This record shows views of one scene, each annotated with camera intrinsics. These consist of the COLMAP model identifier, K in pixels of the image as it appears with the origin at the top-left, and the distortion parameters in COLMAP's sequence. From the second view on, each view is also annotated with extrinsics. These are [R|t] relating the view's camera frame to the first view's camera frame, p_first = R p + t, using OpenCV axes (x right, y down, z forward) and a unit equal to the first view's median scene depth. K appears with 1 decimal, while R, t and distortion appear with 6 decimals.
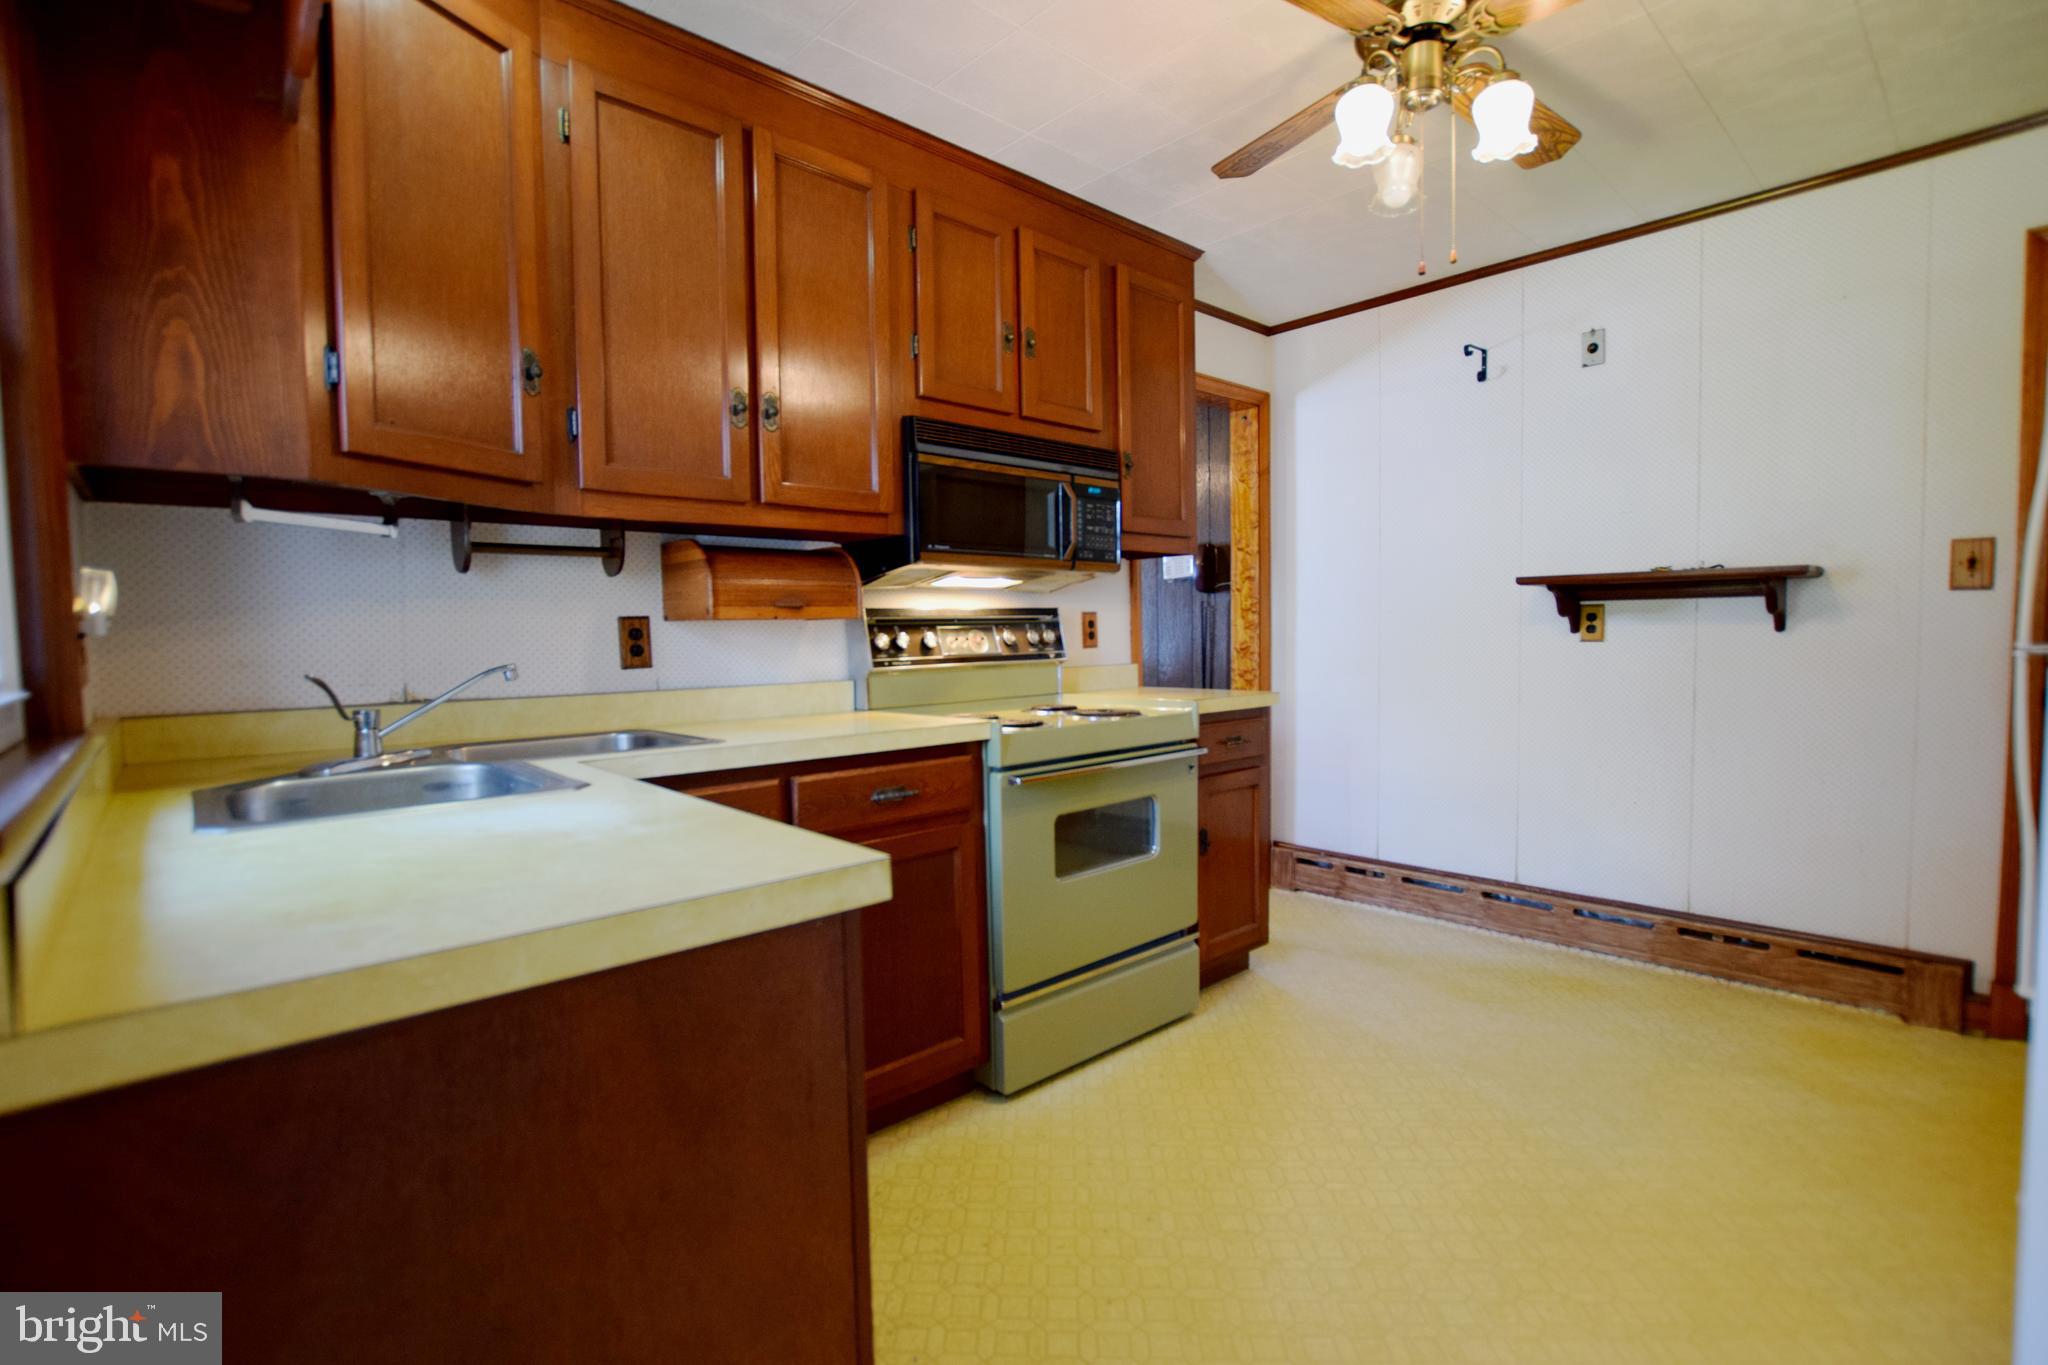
lens RADIAL K [[945.5, 0, 1023.2], [0, 945.5, 681.6], [0, 0, 1]] dist [-0.020926, 0.000653]
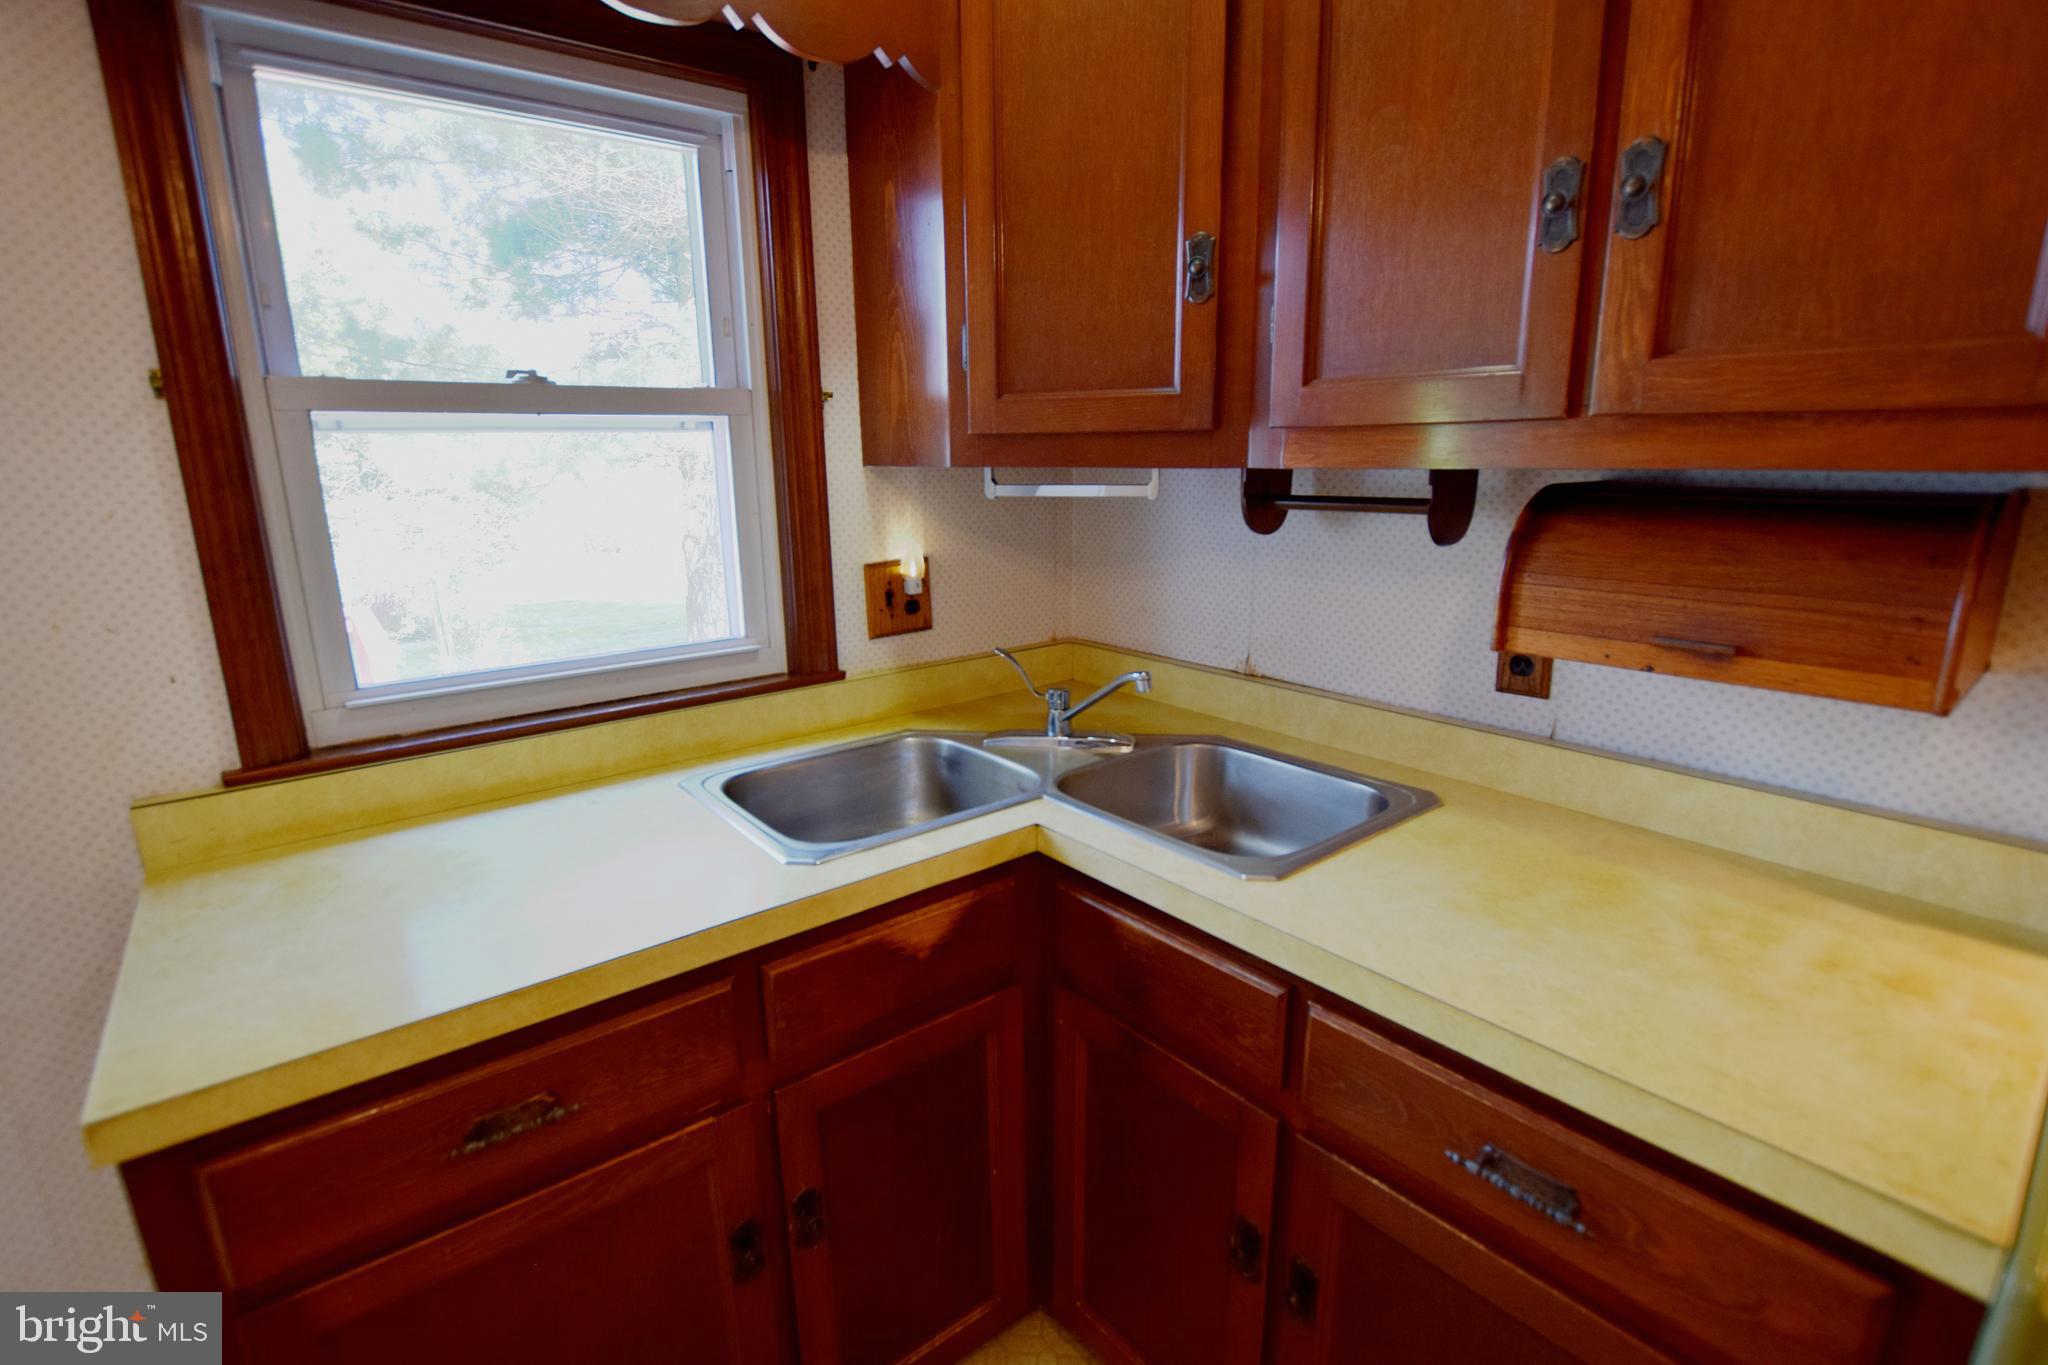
lens RADIAL K [[945.5, 0, 1027.2], [0, 945.5, 682.8], [0, 0, 1]] dist [-0.020926, 0.000653]
pose [[-0.051409, 0.249800, -0.966932, 0.155010], [-0.040858, 0.966875, 0.251957, -0.136907], [0.997842, 0.052459, -0.039500, 0.616095]]
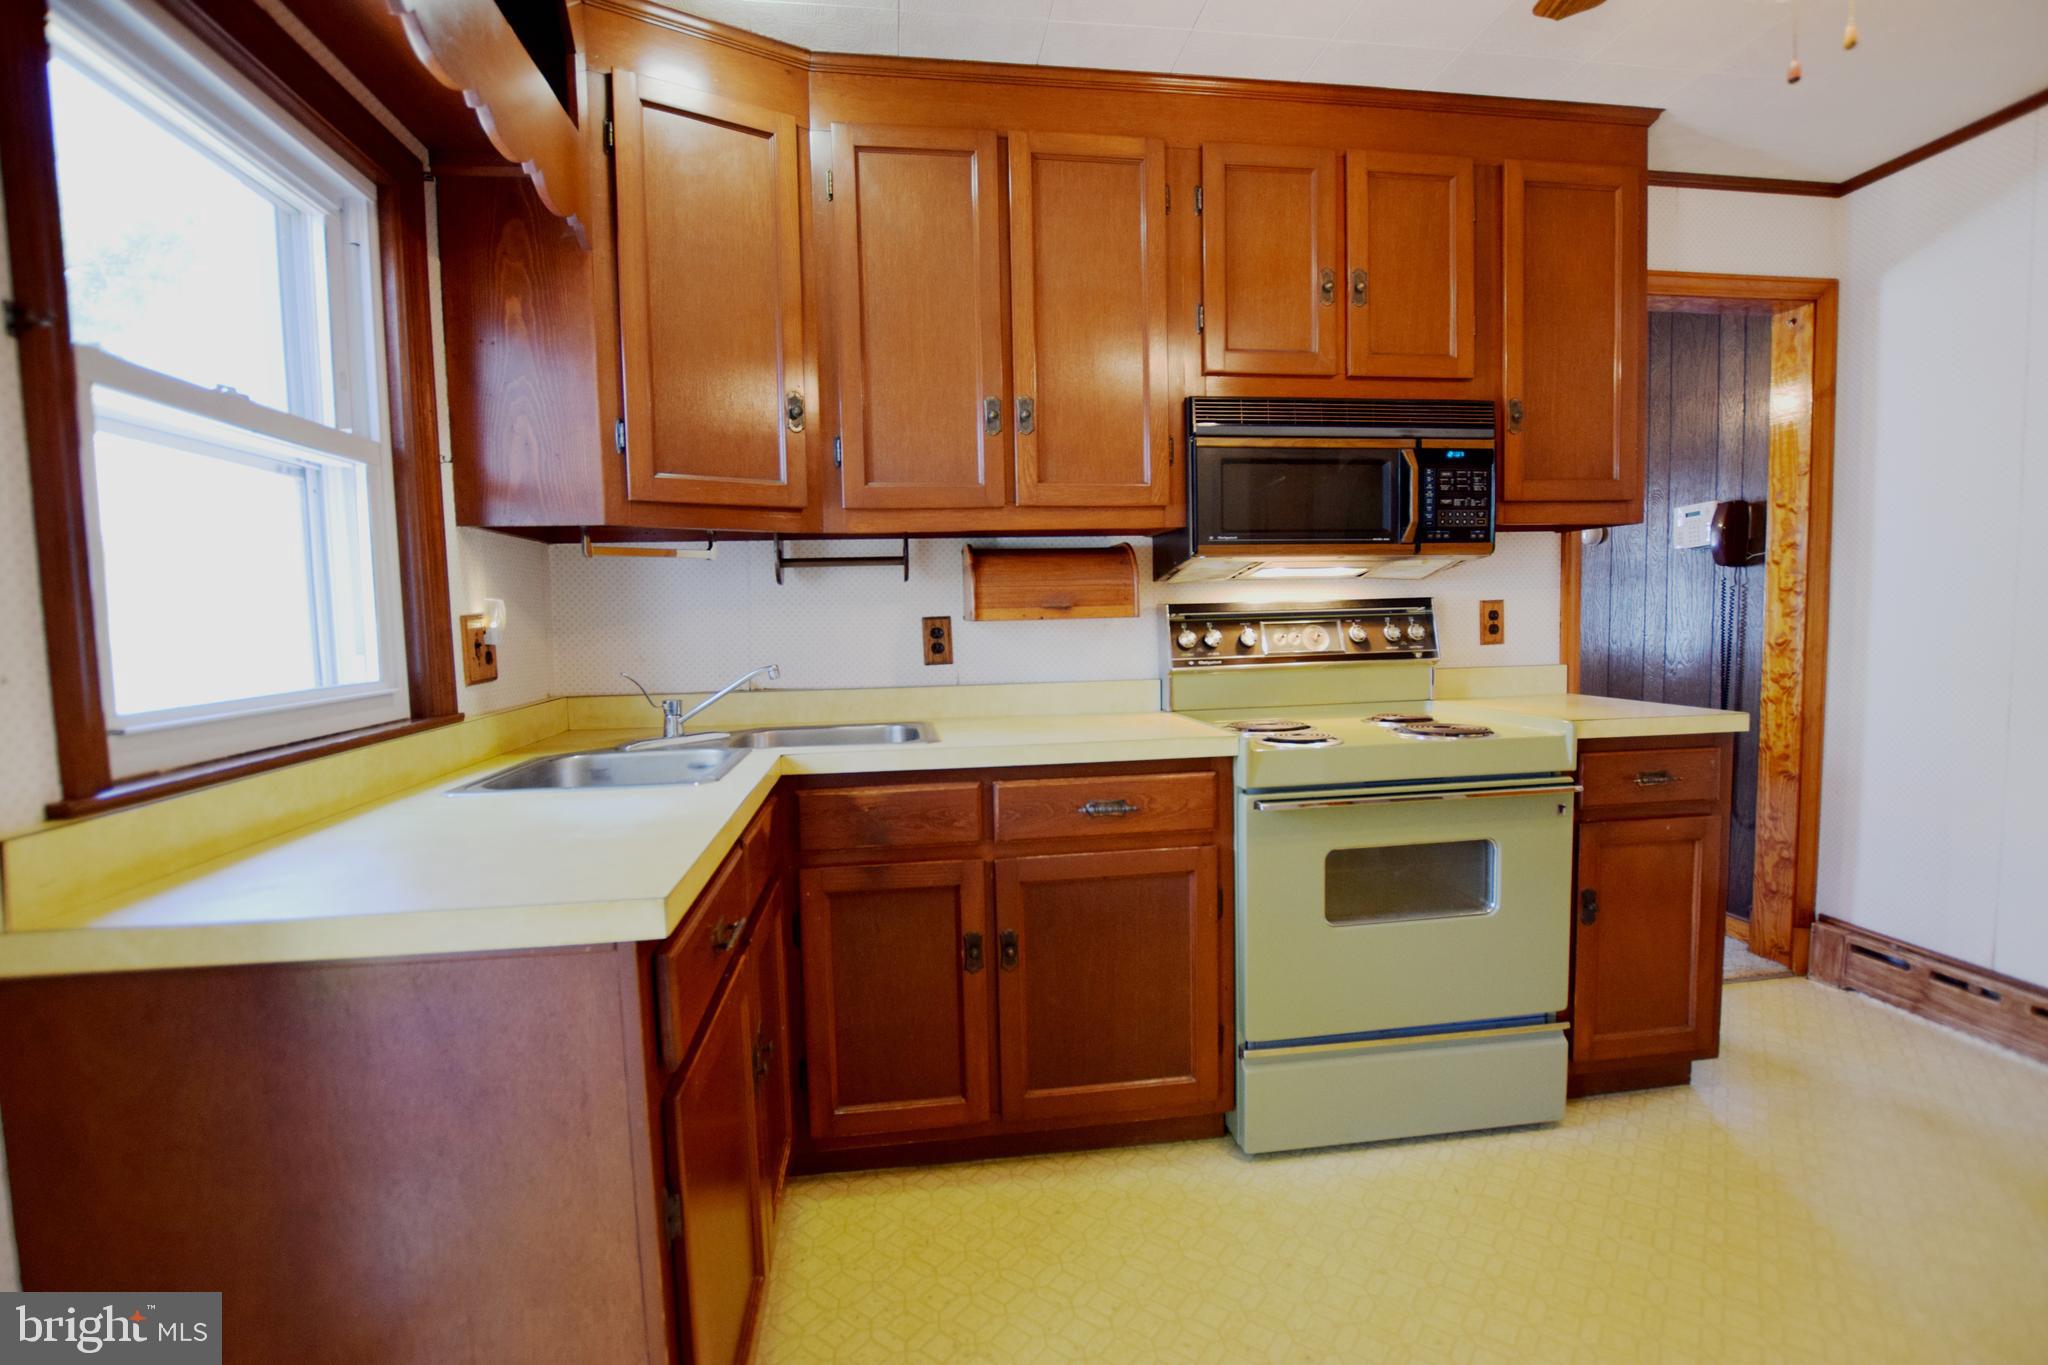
lens RADIAL K [[945.5, 0, 1019.0], [0, 945.5, 683.5], [0, 0, 1]] dist [-0.020926, 0.000653]
pose [[0.824641, 0.038894, -0.564318, 0.247713], [-0.020872, 0.999046, 0.038356, -0.031245], [0.565271, -0.019852, 0.824666, 0.129097]]
